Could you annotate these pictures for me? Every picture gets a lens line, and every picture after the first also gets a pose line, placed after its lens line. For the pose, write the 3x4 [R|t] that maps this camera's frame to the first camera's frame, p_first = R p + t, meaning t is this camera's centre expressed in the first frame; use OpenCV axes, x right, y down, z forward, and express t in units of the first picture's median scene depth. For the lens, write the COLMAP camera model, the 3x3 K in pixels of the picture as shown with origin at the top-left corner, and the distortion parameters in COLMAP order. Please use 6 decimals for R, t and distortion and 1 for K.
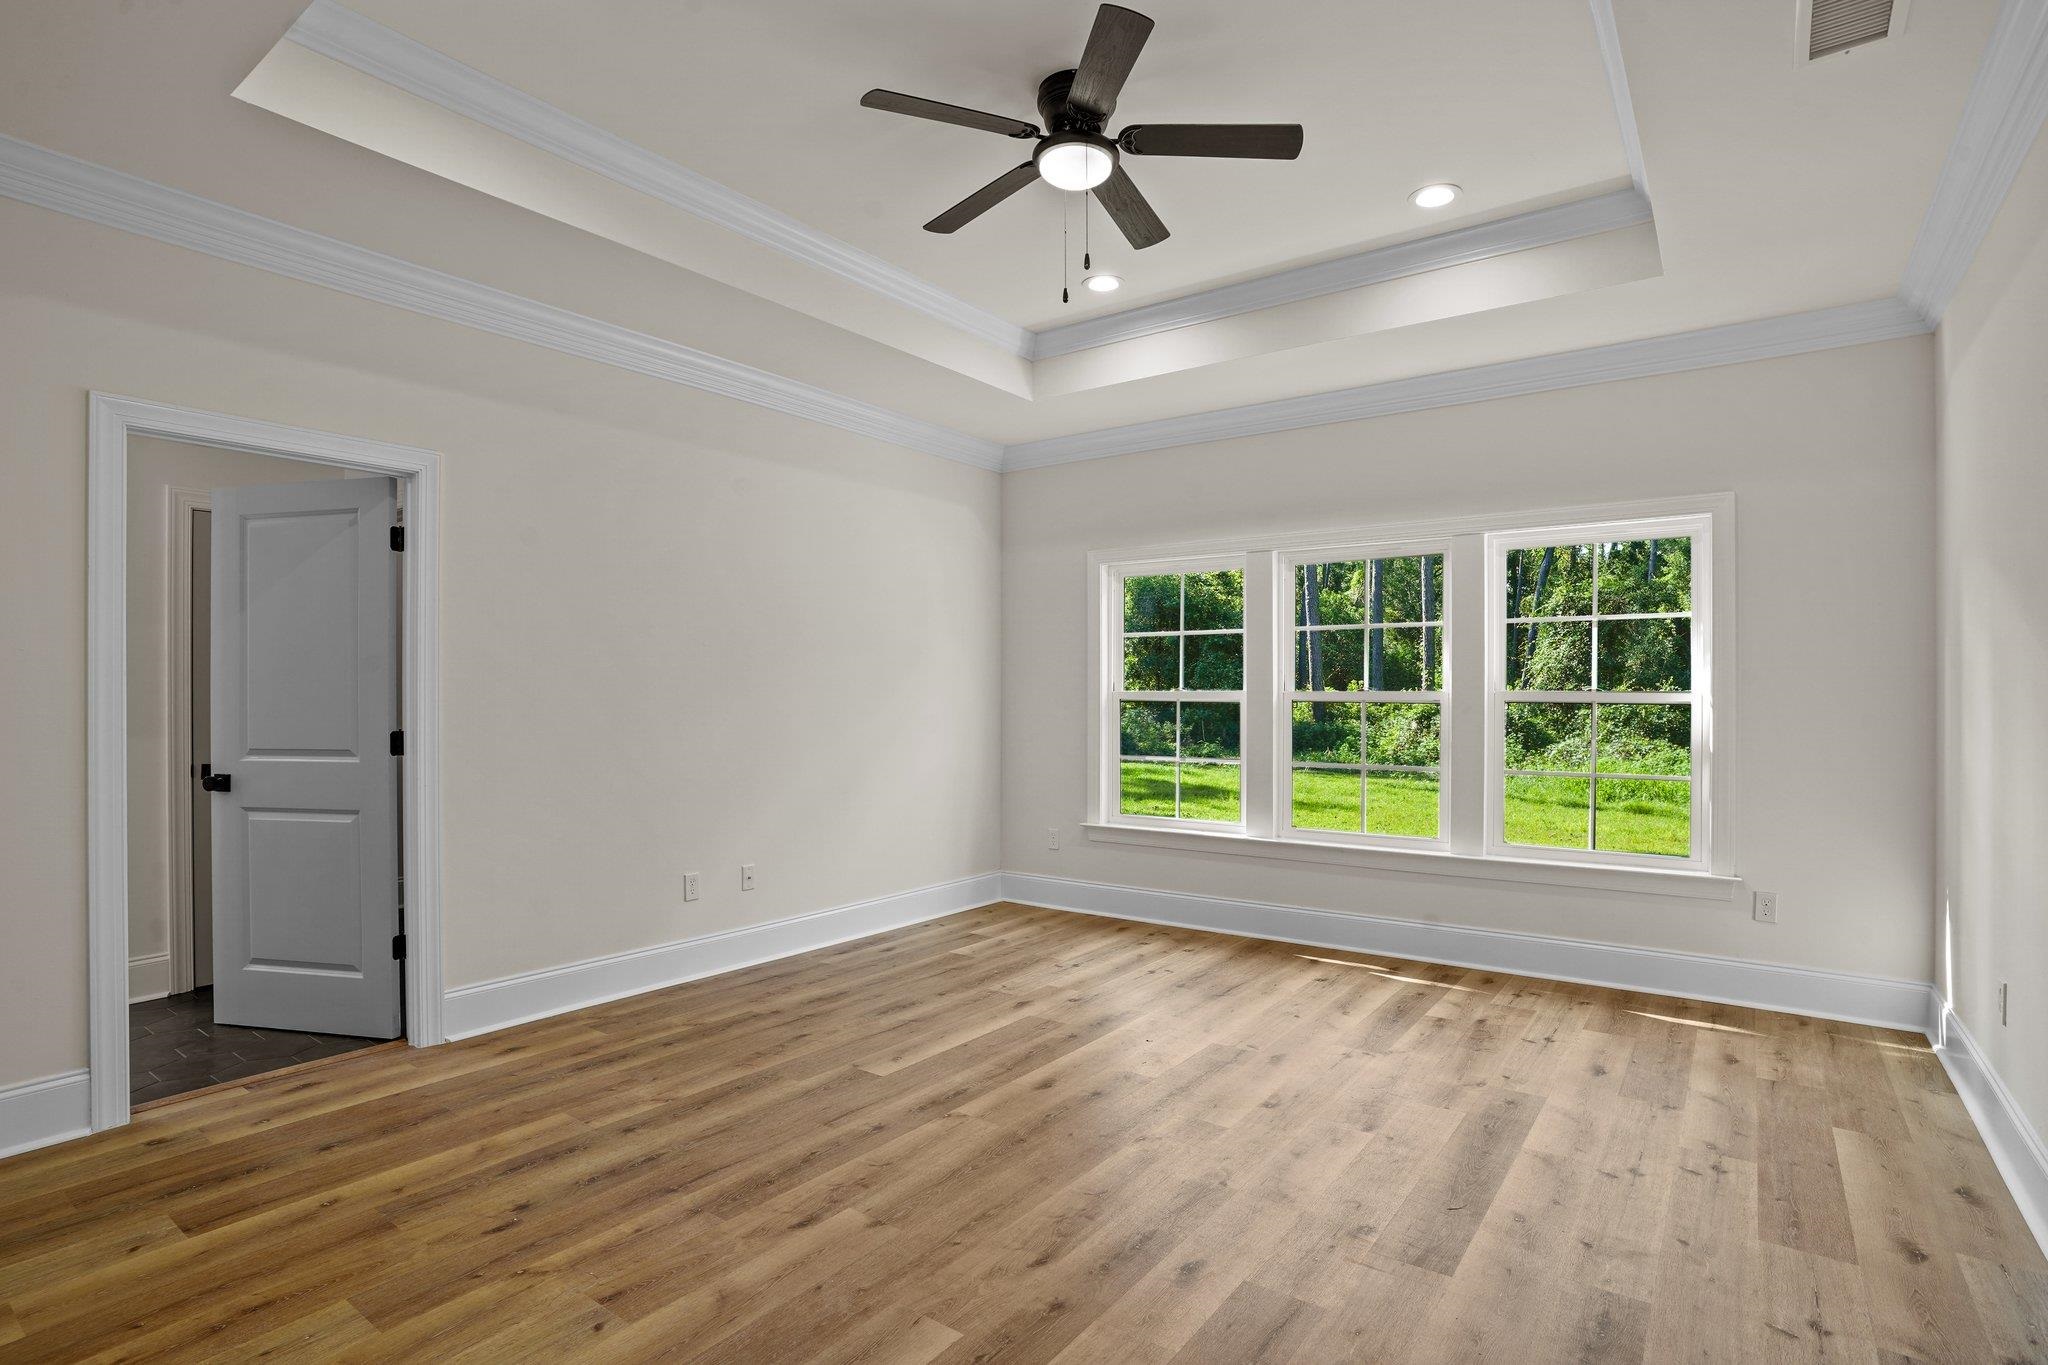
lens RADIAL K [[1026.4, 0, 1029.0], [0, 1026.4, 658.9], [0, 0, 1]] dist [-0.080334, 0.037392]
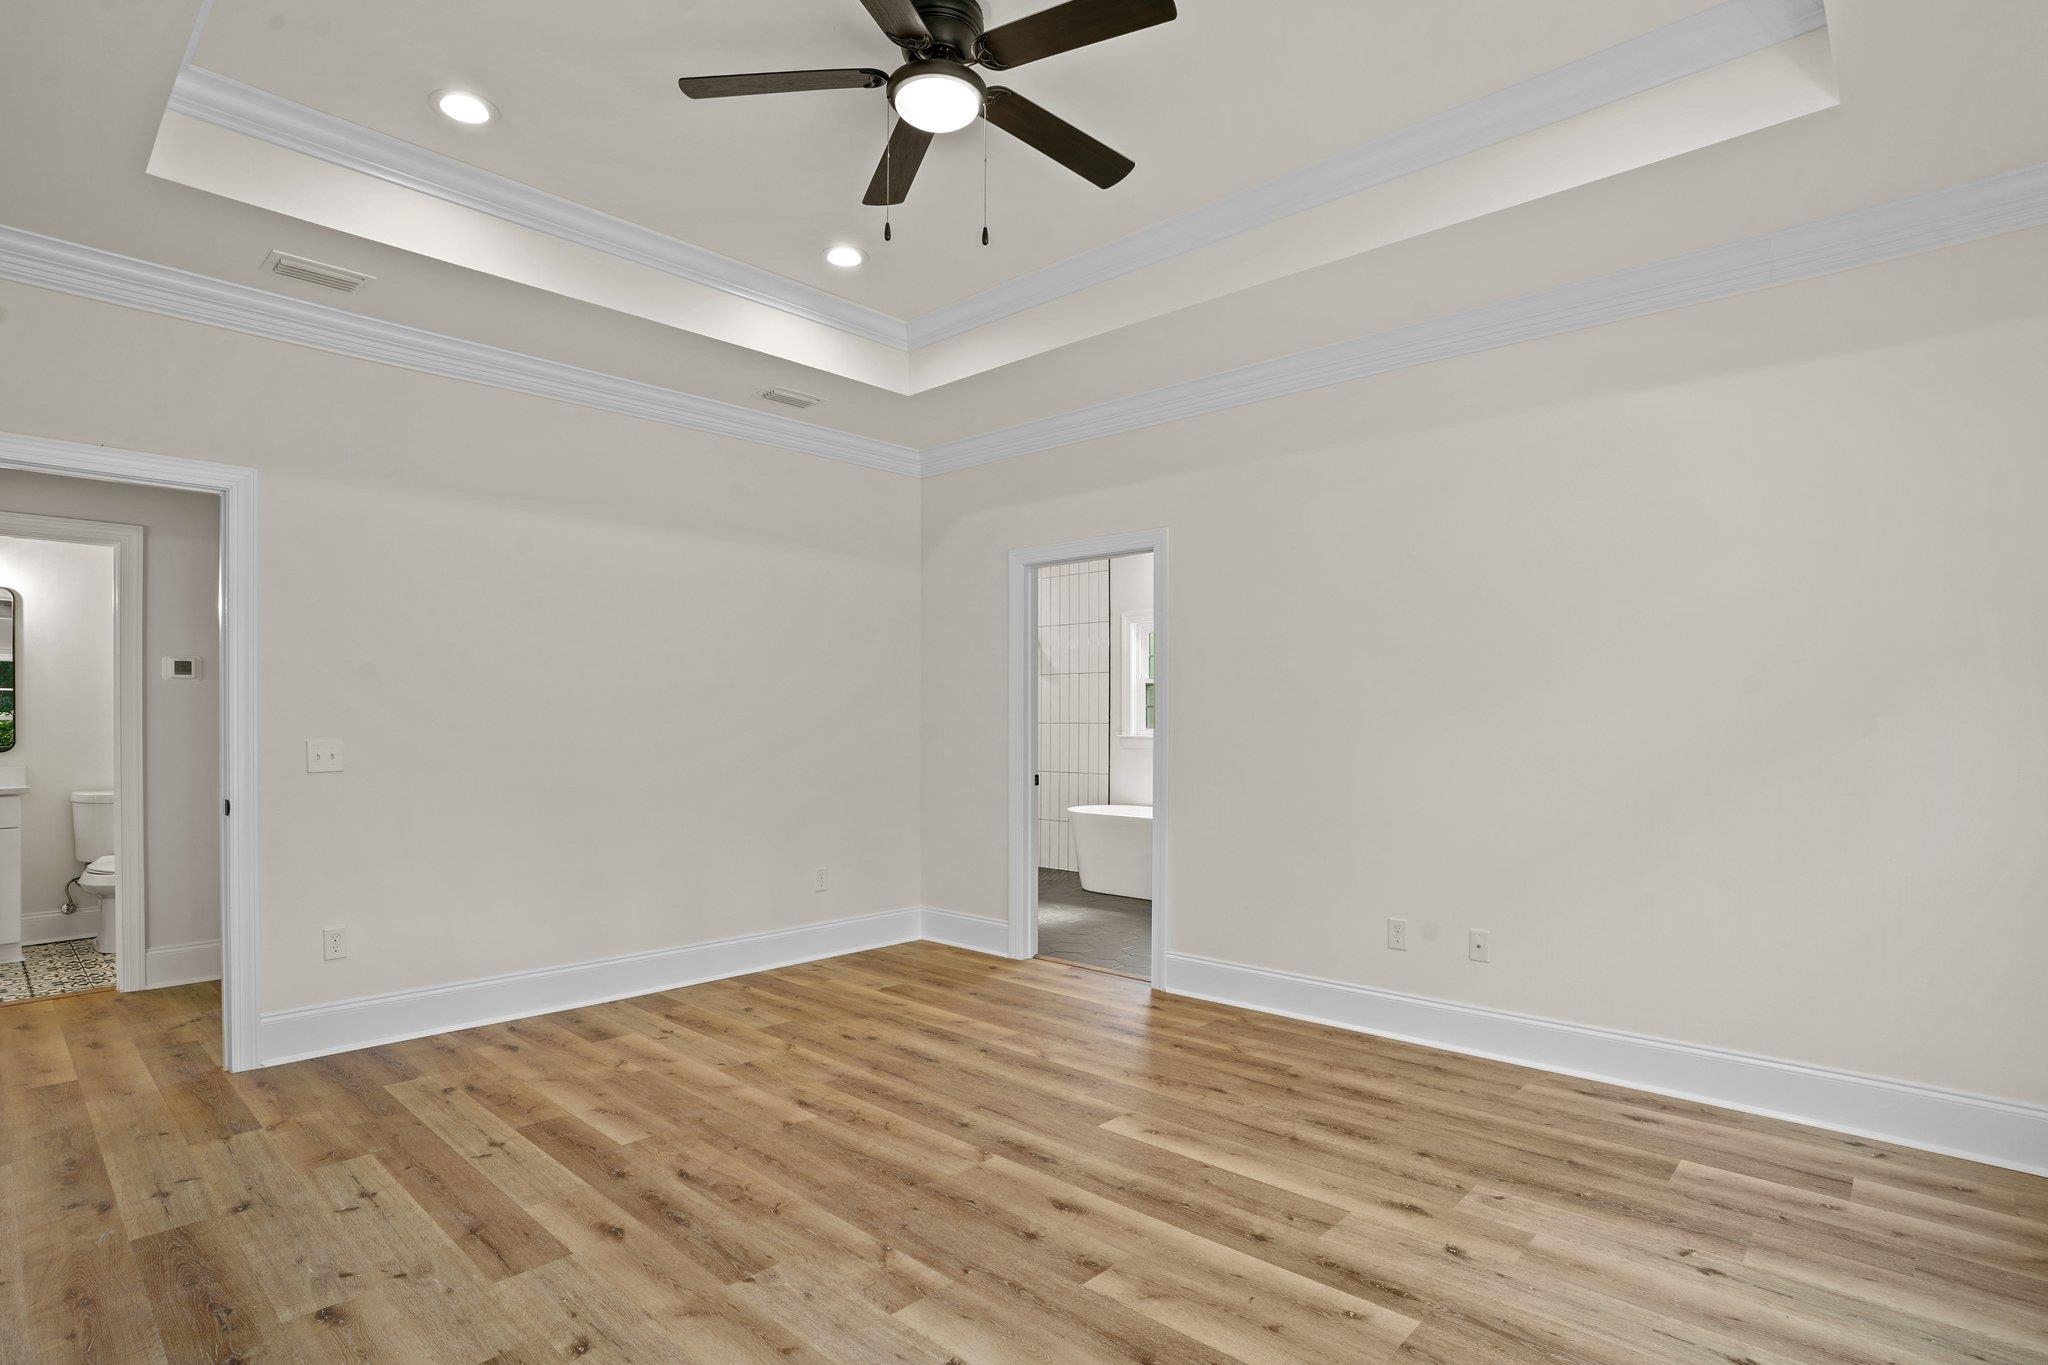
lens RADIAL K [[1026.4, 0, 1029.0], [0, 1026.4, 658.9], [0, 0, 1]] dist [-0.080334, 0.037392]
pose [[-0.106831, -0.055284, -0.992739, 0.827687], [0.032536, 0.997724, -0.059063, 0.028027], [0.993745, -0.038610, -0.104789, 1.050243]]
